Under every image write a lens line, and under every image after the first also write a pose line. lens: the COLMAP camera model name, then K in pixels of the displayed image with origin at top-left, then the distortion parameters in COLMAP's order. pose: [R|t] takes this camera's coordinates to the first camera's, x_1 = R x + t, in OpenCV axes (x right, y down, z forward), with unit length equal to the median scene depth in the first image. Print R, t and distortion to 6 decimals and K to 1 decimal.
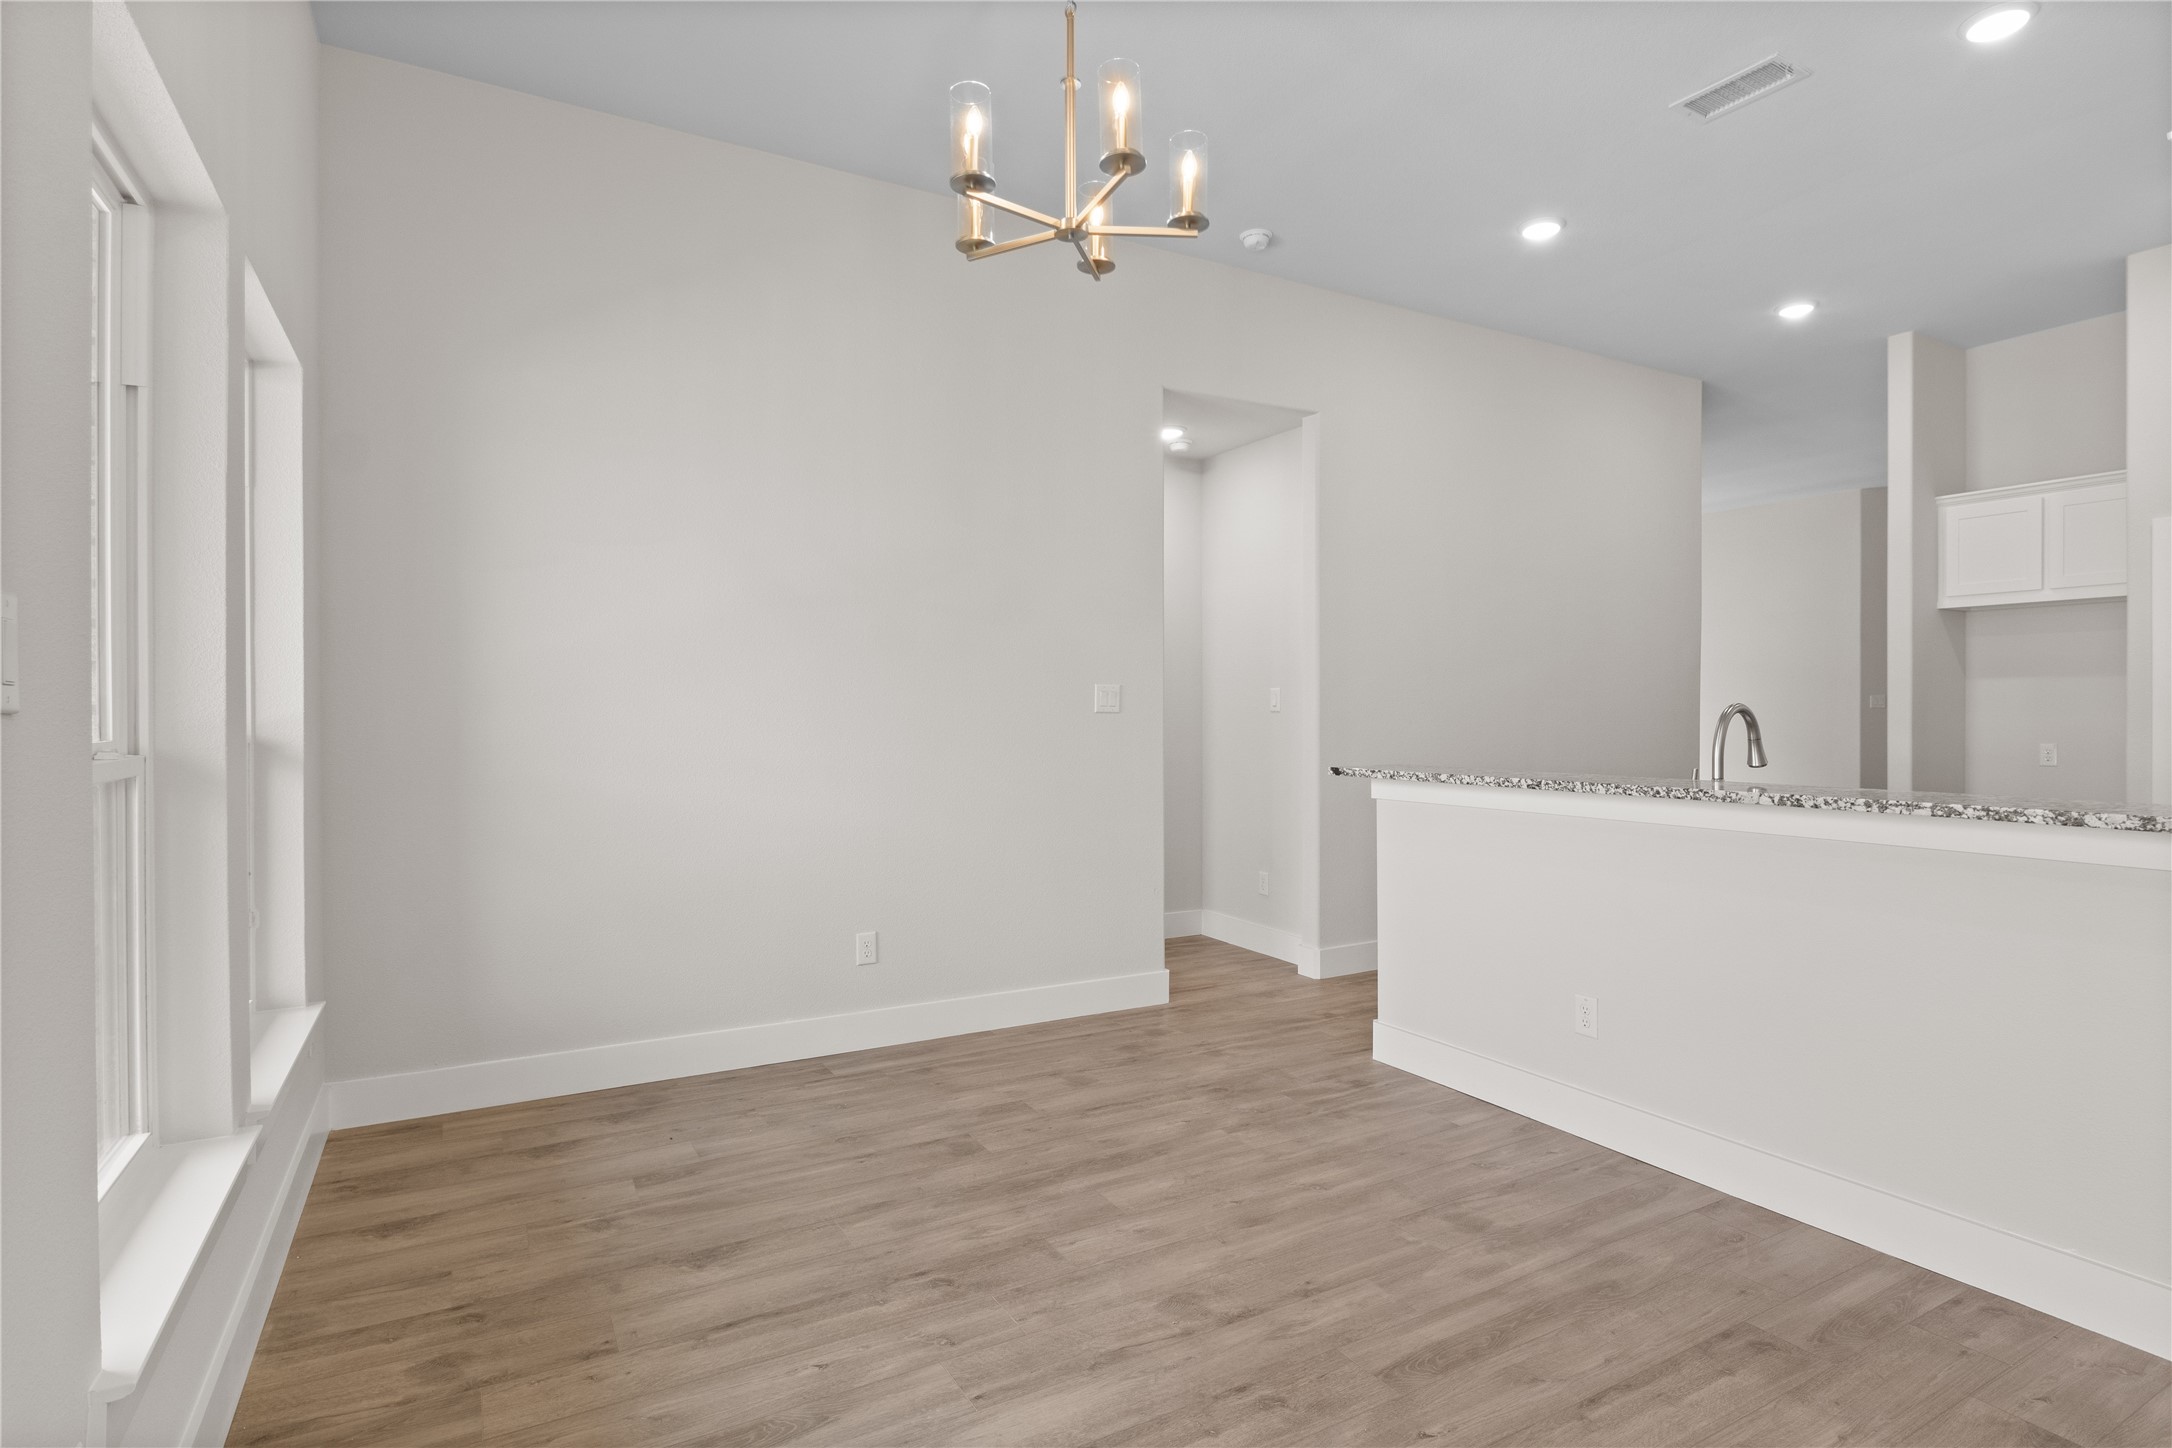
lens RADIAL K [[1101.5, 0, 1086.0], [0, 1101.5, 724.0], [0, 0, 1]] dist [-0.010750, -0.000617]
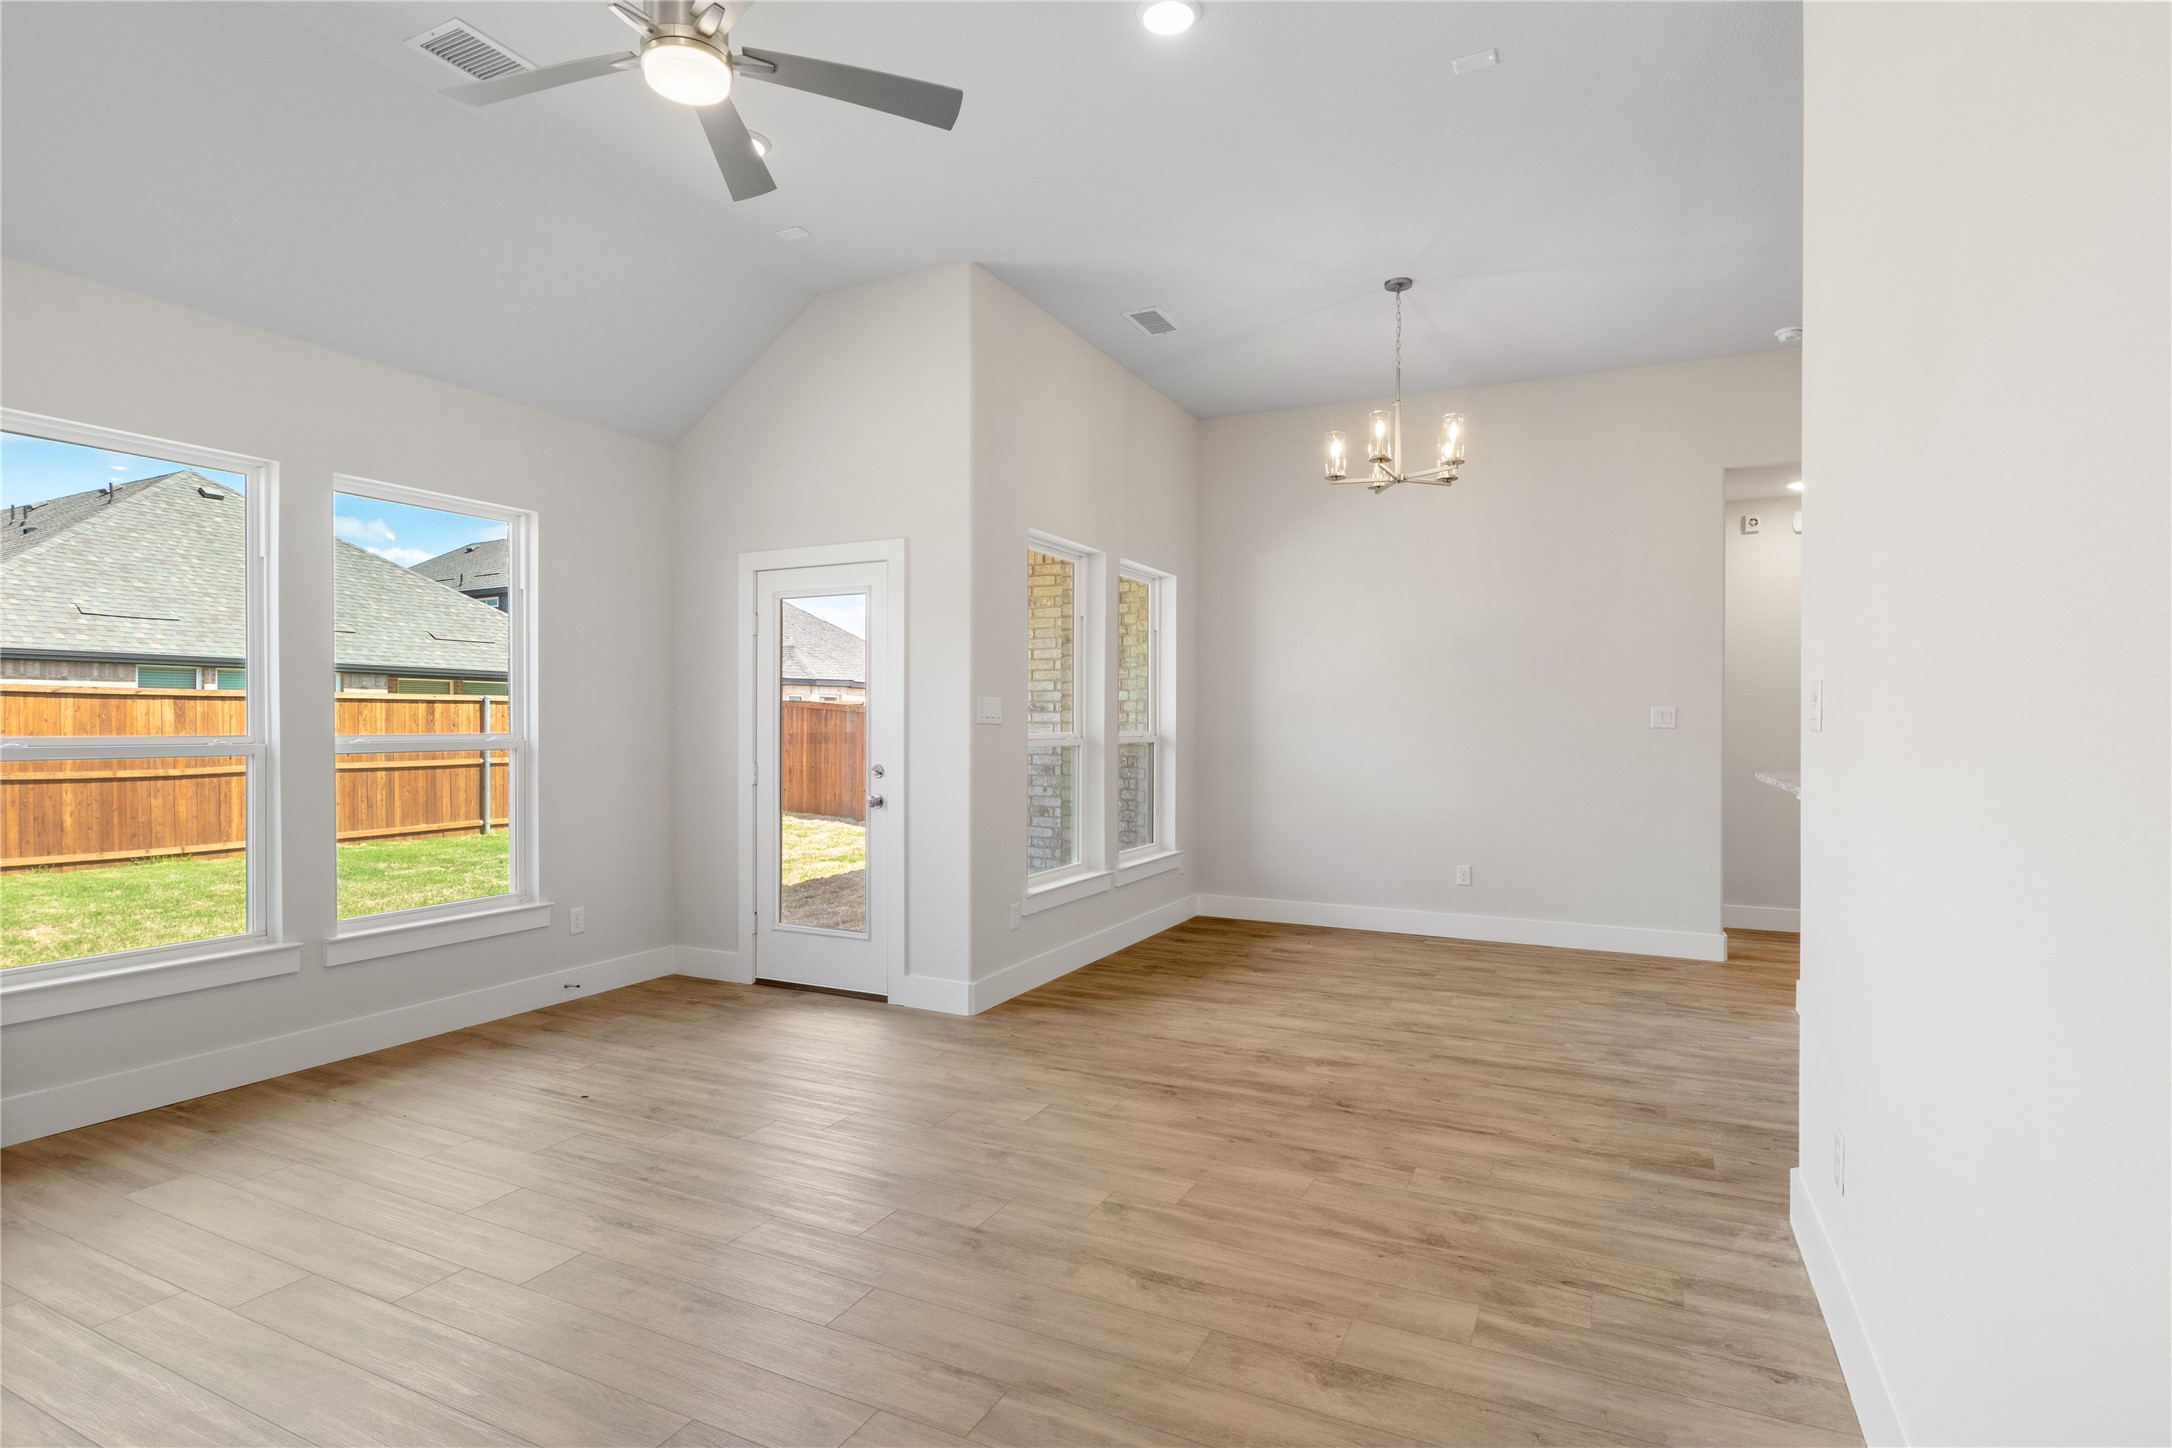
lens RADIAL K [[1088.6, 0, 1093.5], [0, 1088.6, 729.6], [0, 0, 1]] dist [-0.001748, 0.000537]
pose [[0.573233, 0.009811, -0.819334, 1.192899], [-0.016185, 0.999869, 0.000650, 0.002354], [0.819232, 0.012889, 0.573317, -0.519435]]
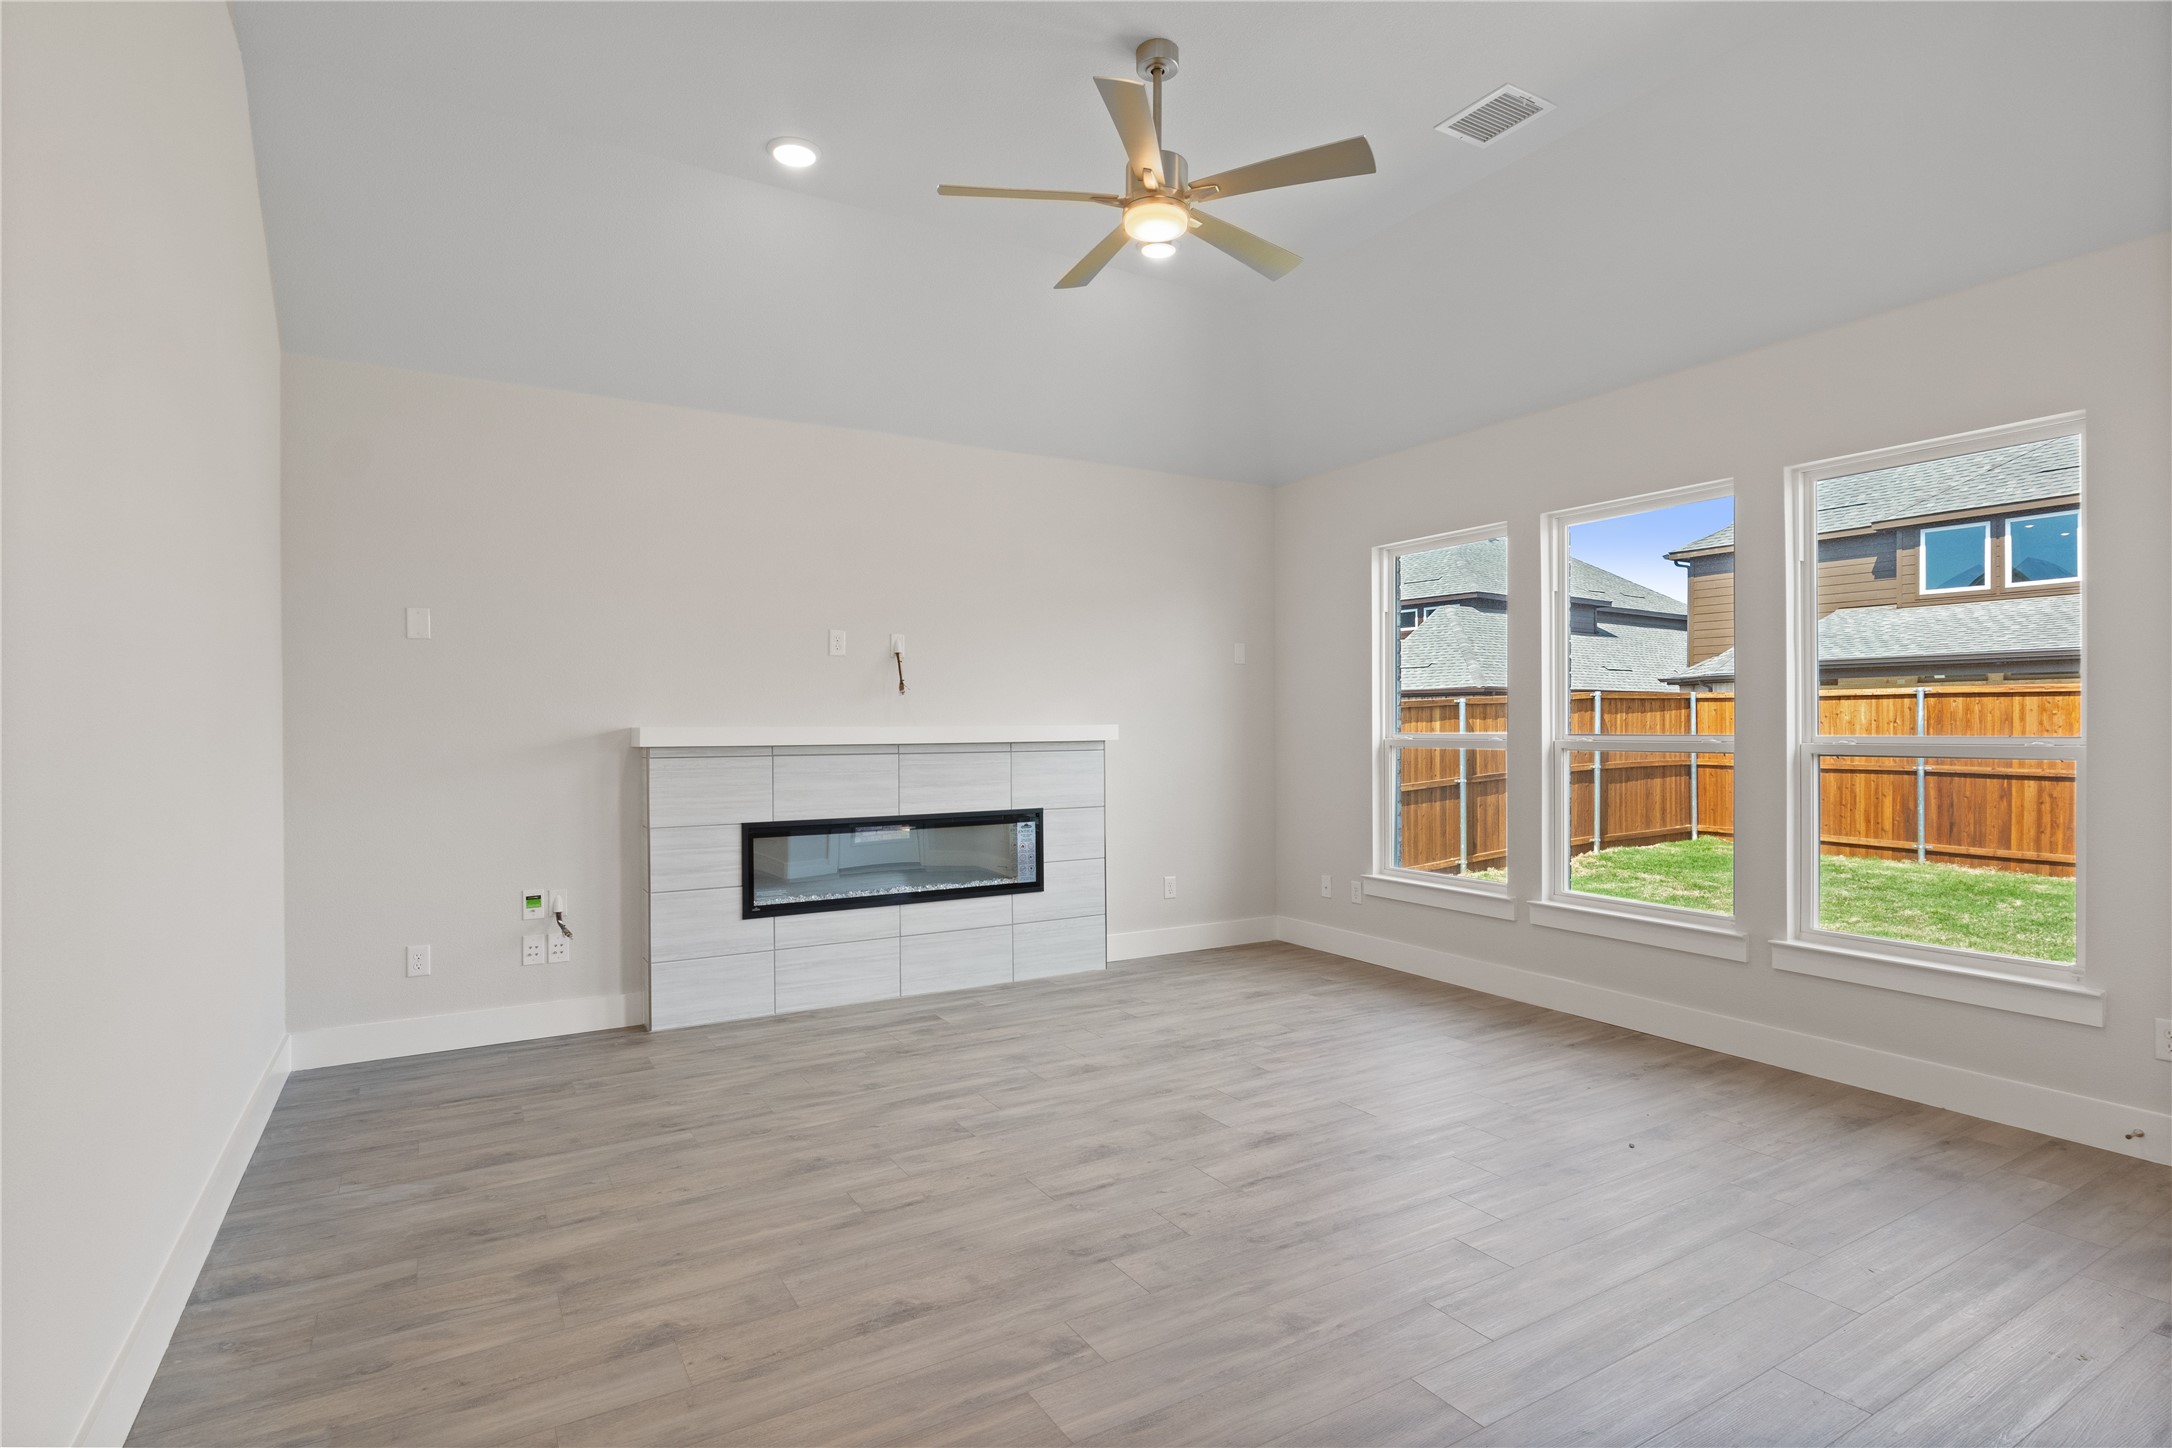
lens RADIAL K [[1090.5, 0, 1090.0], [0, 1090.5, 731.4], [0, 0, 1]] dist [-0.006827, -0.000446]
pose [[-0.999624, 0.007807, -0.026288, 0.342263], [0.007316, 0.999798, 0.018746, -0.011712], [0.026429, 0.018547, -0.999479, 0.920952]]
